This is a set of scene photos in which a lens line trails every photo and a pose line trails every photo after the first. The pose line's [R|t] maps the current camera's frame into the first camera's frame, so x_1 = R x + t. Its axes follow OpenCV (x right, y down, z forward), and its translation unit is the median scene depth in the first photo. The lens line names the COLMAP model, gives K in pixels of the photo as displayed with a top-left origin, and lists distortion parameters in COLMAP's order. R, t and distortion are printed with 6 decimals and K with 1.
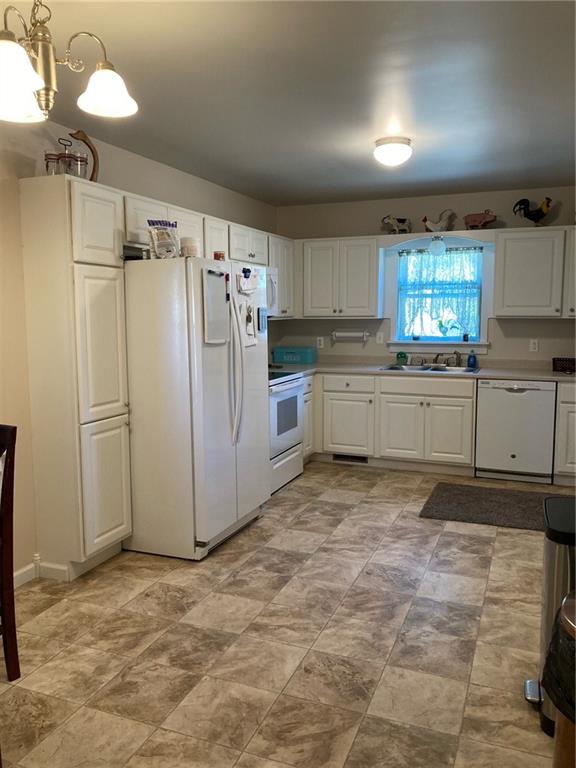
lens RADIAL K [[625.1, 0, 284.1], [0, 625.1, 379.8], [0, 0, 1]] dist [0.042223, -0.063874]
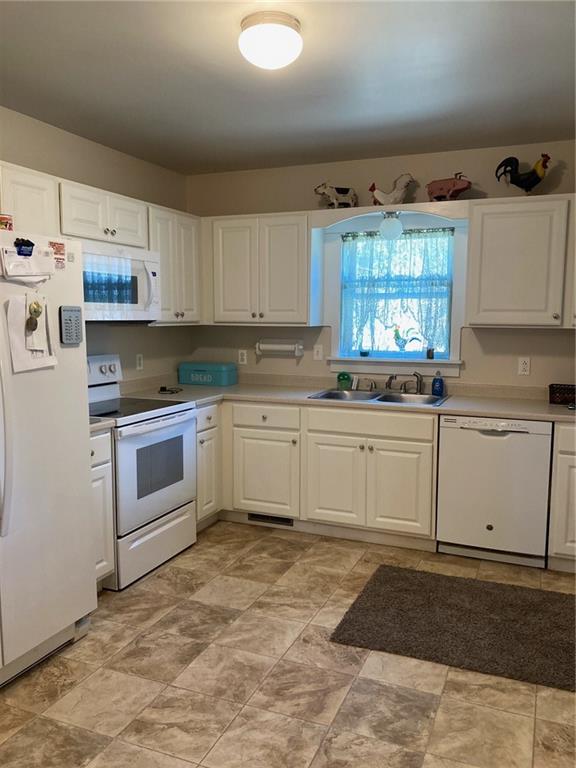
lens RADIAL K [[625.1, 0, 290.9], [0, 625.1, 389.1], [0, 0, 1]] dist [0.042223, -0.063874]
pose [[0.999940, 0.008962, -0.006280, 0.142572], [-0.008935, 0.999951, 0.004293, -0.029930], [0.006318, -0.004236, 0.999971, 0.295243]]
